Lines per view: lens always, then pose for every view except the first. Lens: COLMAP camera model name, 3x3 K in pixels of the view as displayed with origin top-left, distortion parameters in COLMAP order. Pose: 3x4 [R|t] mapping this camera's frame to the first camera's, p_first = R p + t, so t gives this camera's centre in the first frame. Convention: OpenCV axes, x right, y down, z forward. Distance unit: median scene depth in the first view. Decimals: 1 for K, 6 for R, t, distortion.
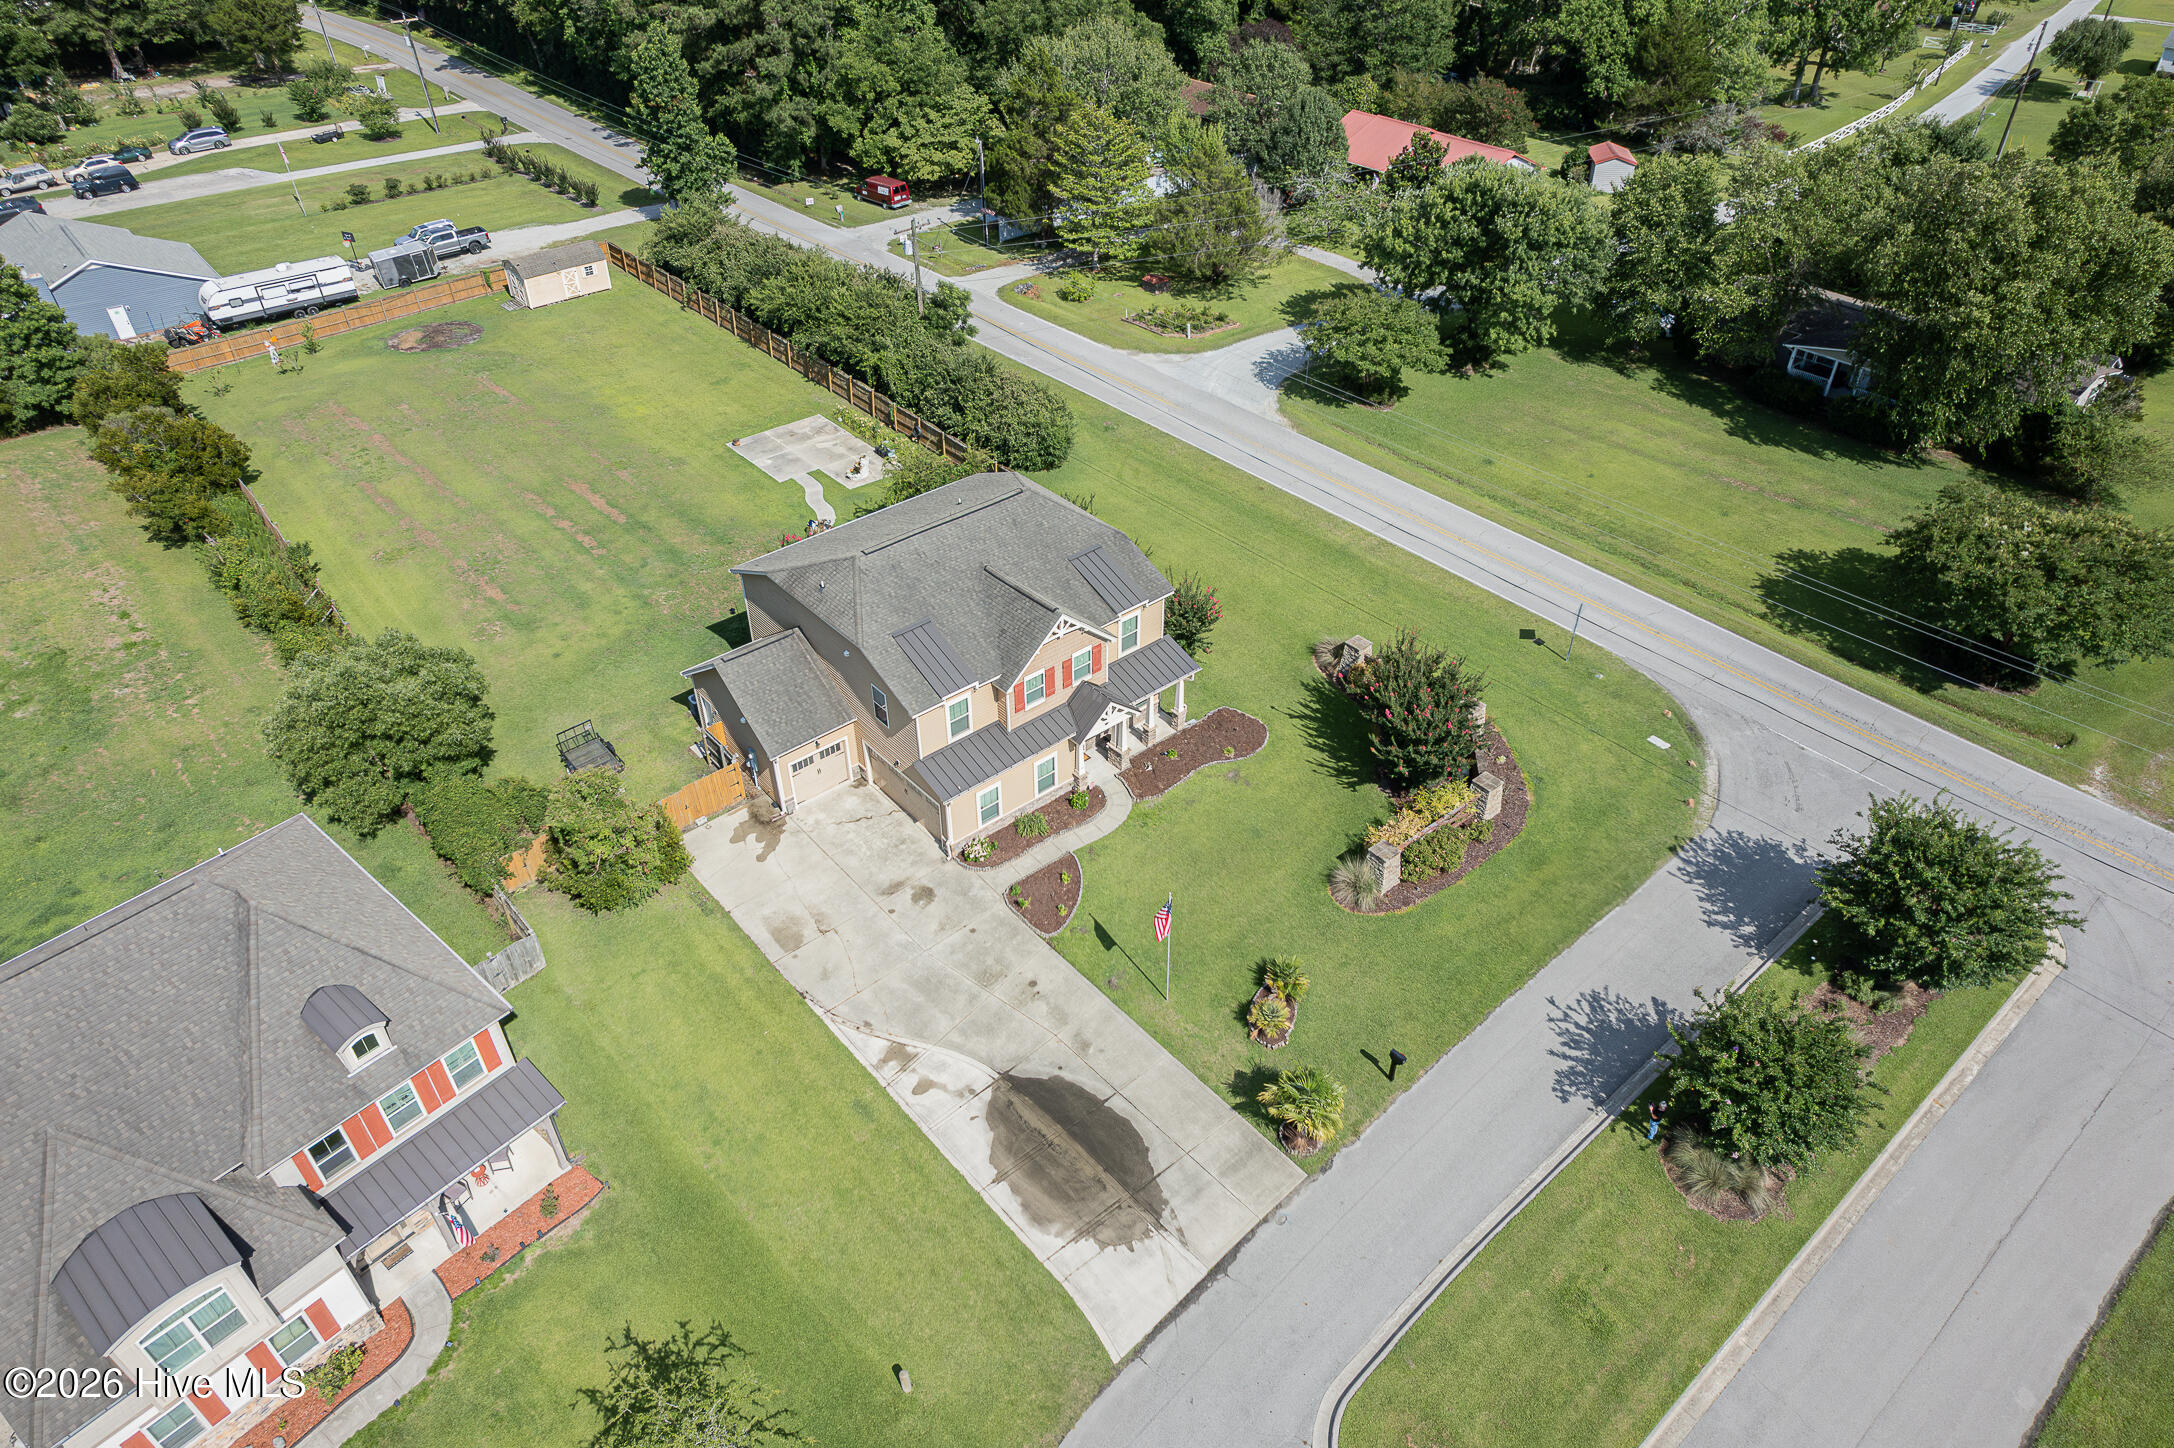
lens RADIAL K [[1377.4, 0, 1085.3], [0, 1377.4, 733.9], [0, 0, 1]] dist [-0.075269, 0.089871]
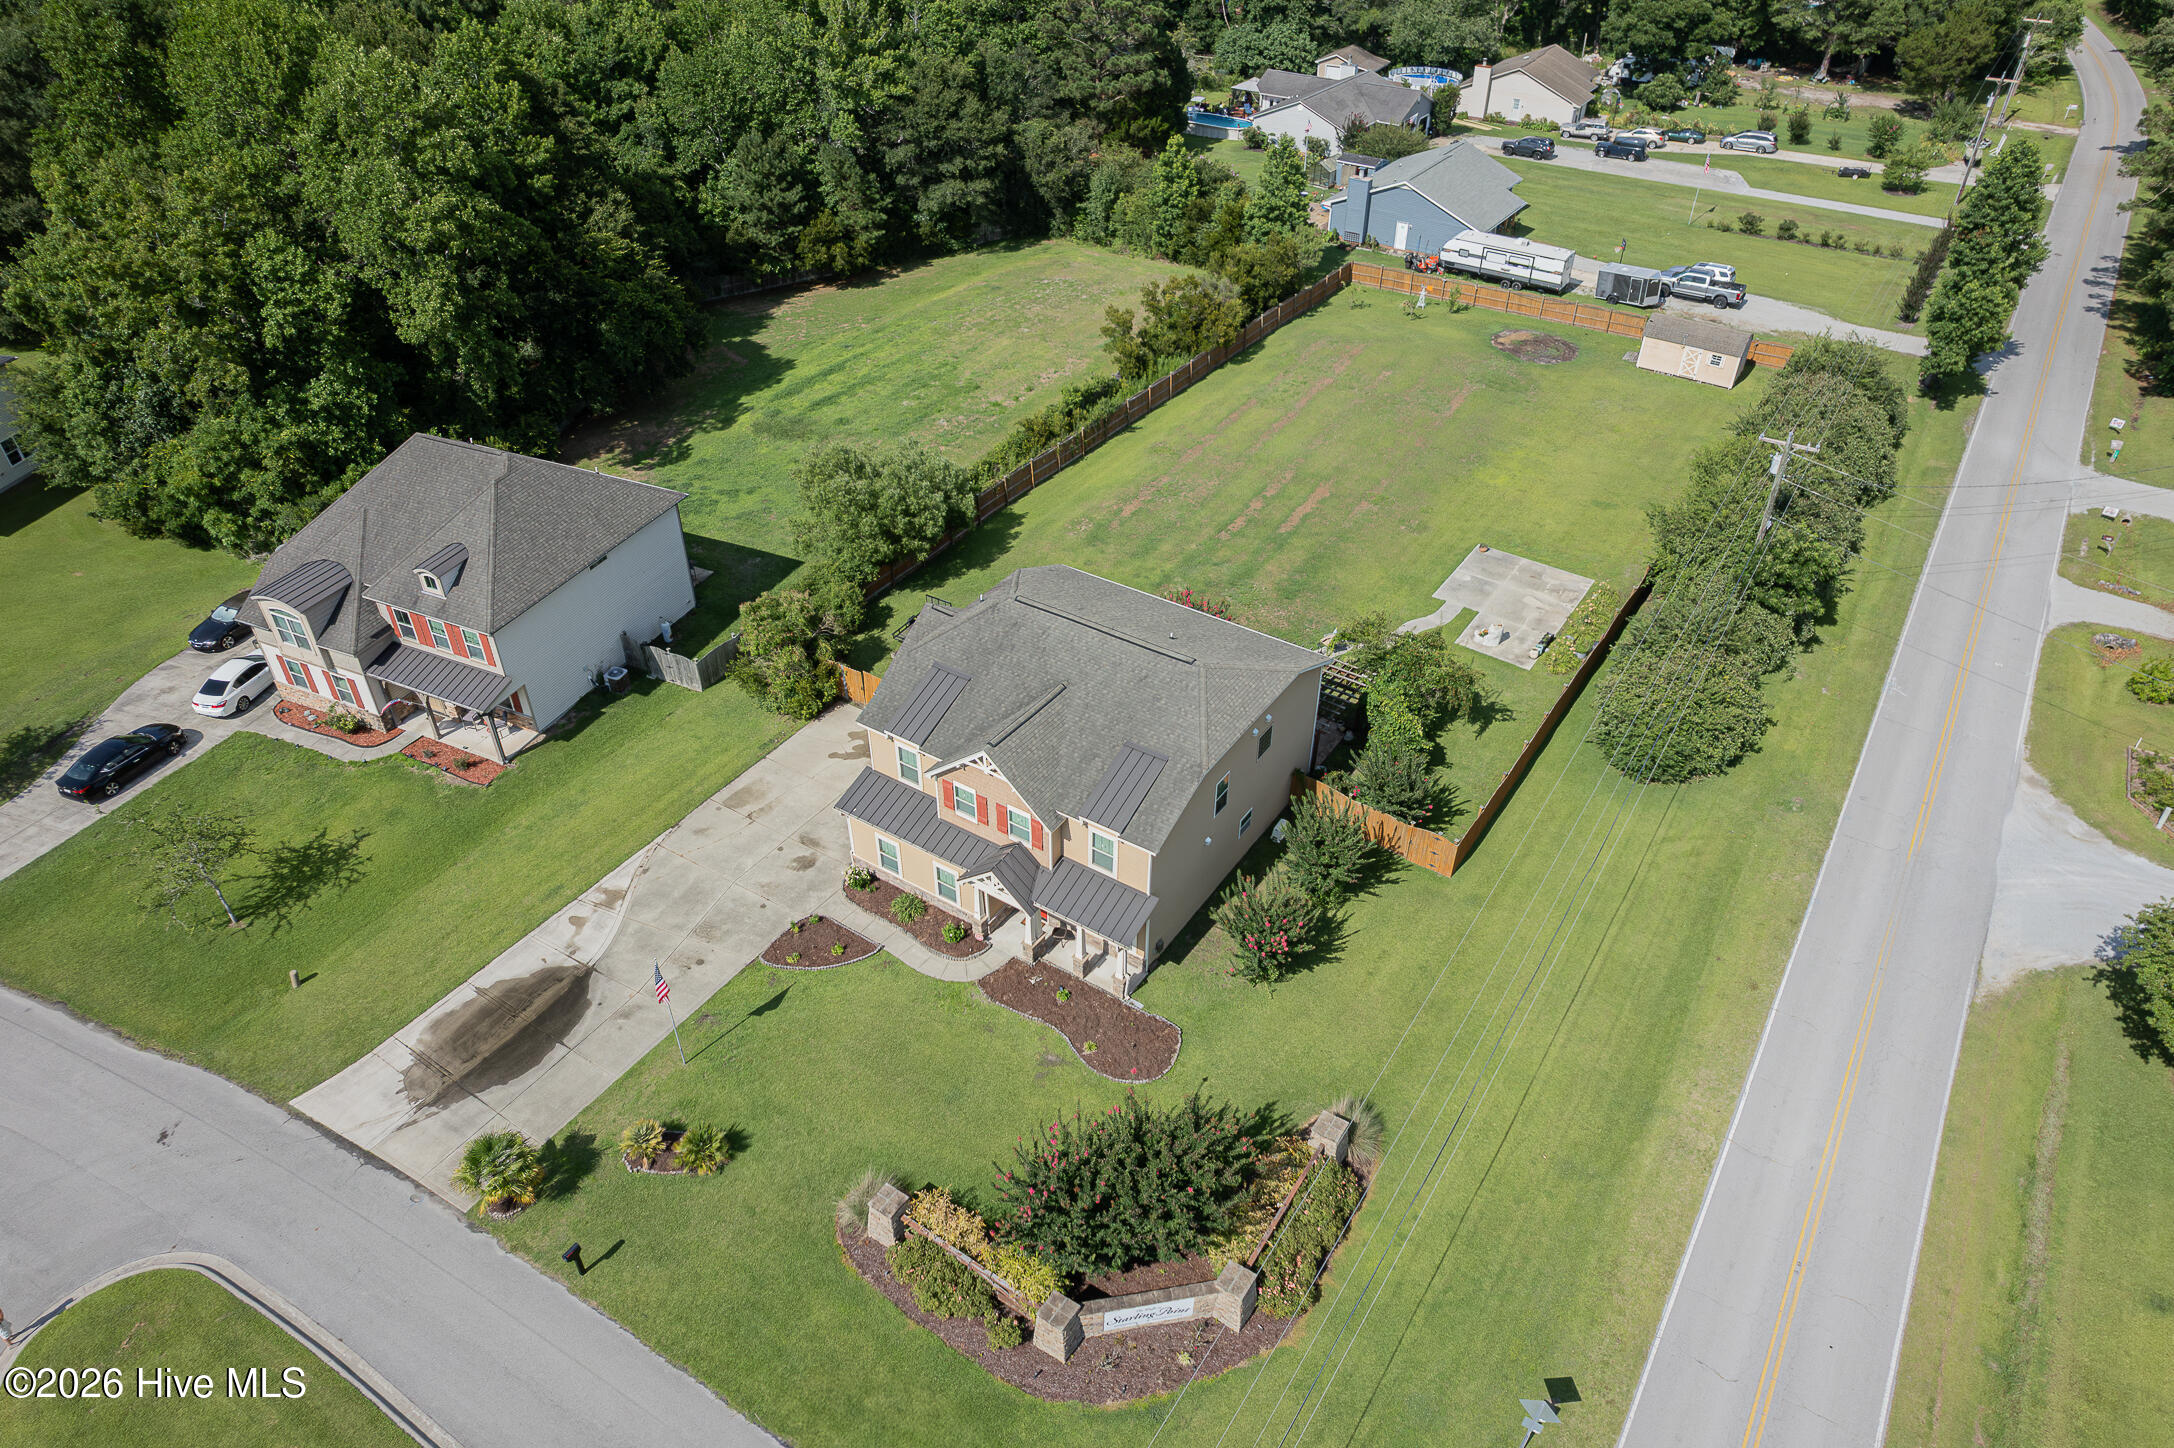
lens RADIAL K [[1391.0, 0, 1086.8], [0, 1391.0, 732.3], [0, 0, 1]] dist [-0.078337, 0.085122]
pose [[0.277900, 0.591644, -0.756789, 0.448488], [-0.594873, 0.724576, 0.348017, -0.296170], [0.754253, 0.353479, 0.553313, 0.351890]]
